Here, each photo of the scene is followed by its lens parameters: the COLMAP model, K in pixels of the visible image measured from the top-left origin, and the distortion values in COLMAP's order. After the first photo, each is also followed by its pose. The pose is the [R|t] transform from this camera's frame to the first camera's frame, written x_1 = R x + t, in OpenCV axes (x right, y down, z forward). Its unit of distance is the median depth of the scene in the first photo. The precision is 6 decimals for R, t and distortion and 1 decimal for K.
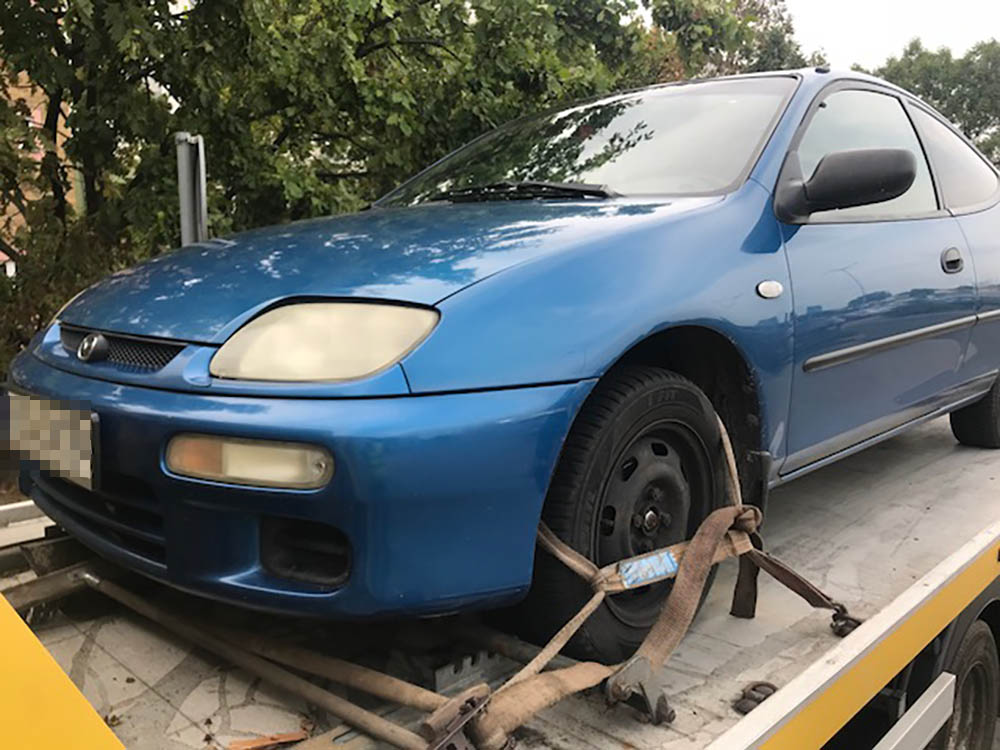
lens RADIAL K [[819.5, 0, 500.0], [0, 819.5, 375.0], [0, 0, 1]] dist [0.086831, -0.200207]
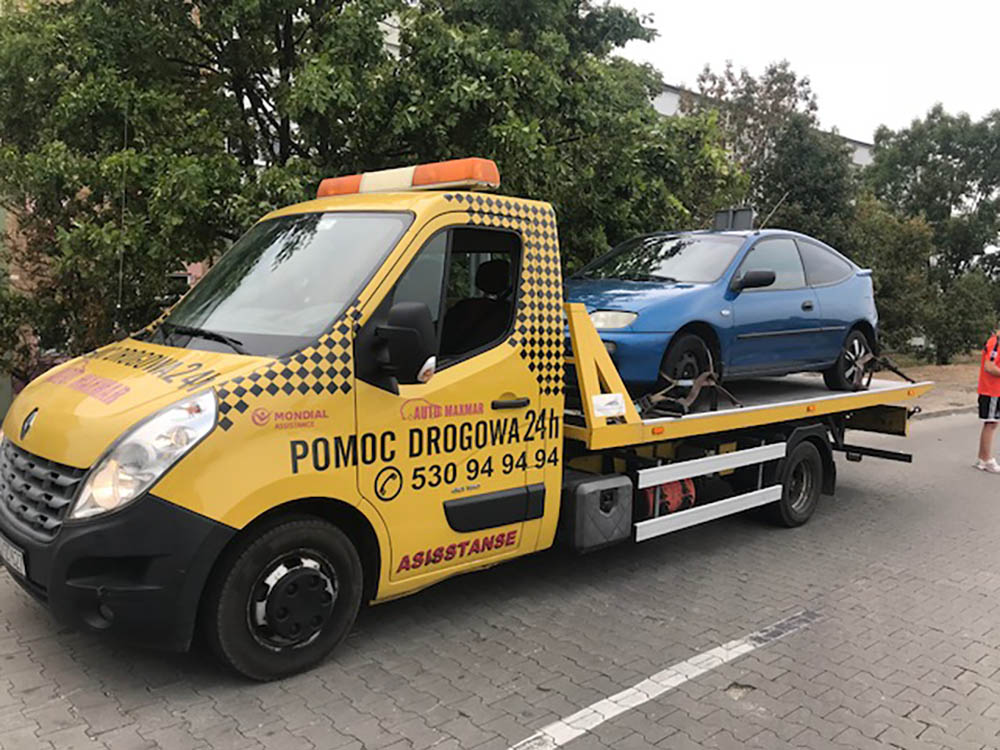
lens RADIAL K [[819.5, 0, 500.0], [0, 819.5, 375.0], [0, 0, 1]] dist [0.086831, -0.200207]
pose [[0.998088, 0.047415, -0.039651, -0.175058], [-0.048500, 0.998462, -0.026844, 0.111631], [0.038317, 0.028716, 0.998853, -0.940687]]
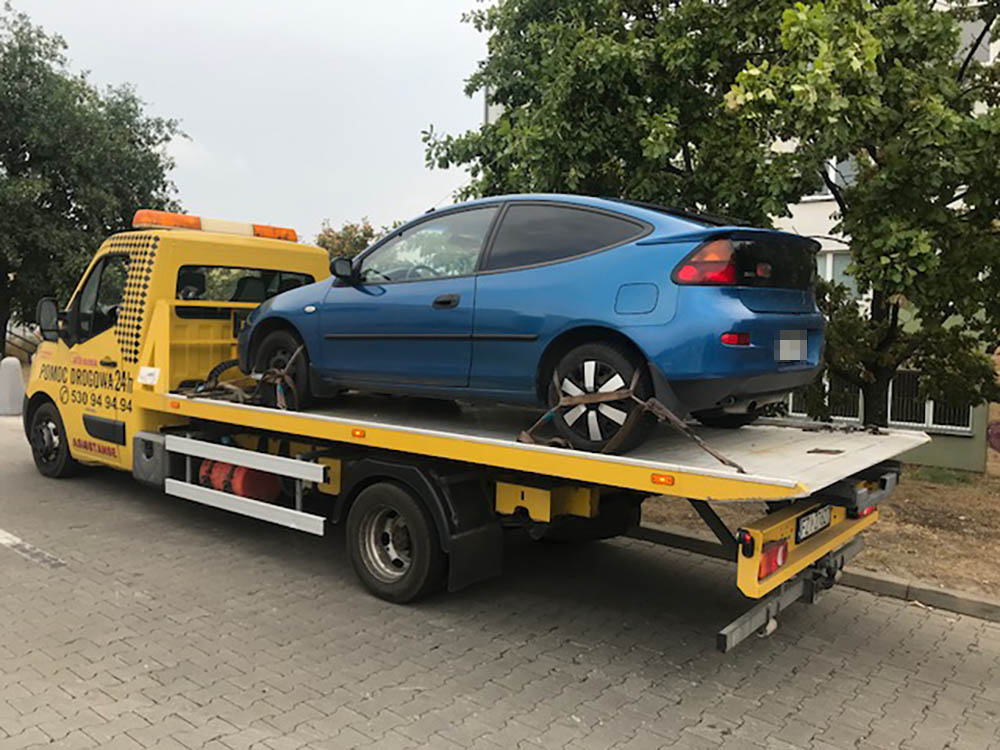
lens RADIAL K [[819.5, 0, 500.0], [0, 819.5, 375.0], [0, 0, 1]] dist [0.086831, -0.200207]
pose [[0.106094, 0.083091, -0.990878, 1.374603], [-0.151548, 0.986212, 0.066473, -0.069198], [0.982740, 0.143113, 0.117224, 0.546349]]
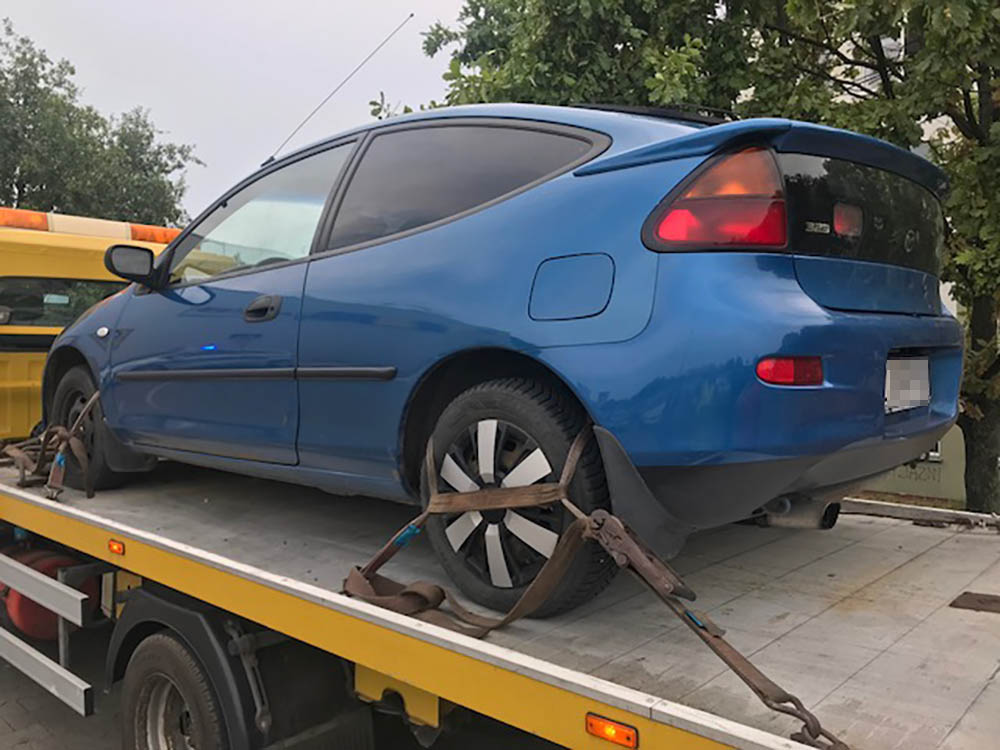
lens RADIAL K [[827.2, 0, 521.9], [0, 827.2, 374.3], [0, 0, 1]] dist [0.002166, -0.110621]
pose [[0.063383, 0.042481, -0.997085, 0.913881], [-0.134287, 0.990371, 0.033658, -0.080404], [0.988913, 0.131763, 0.068478, 0.736578]]
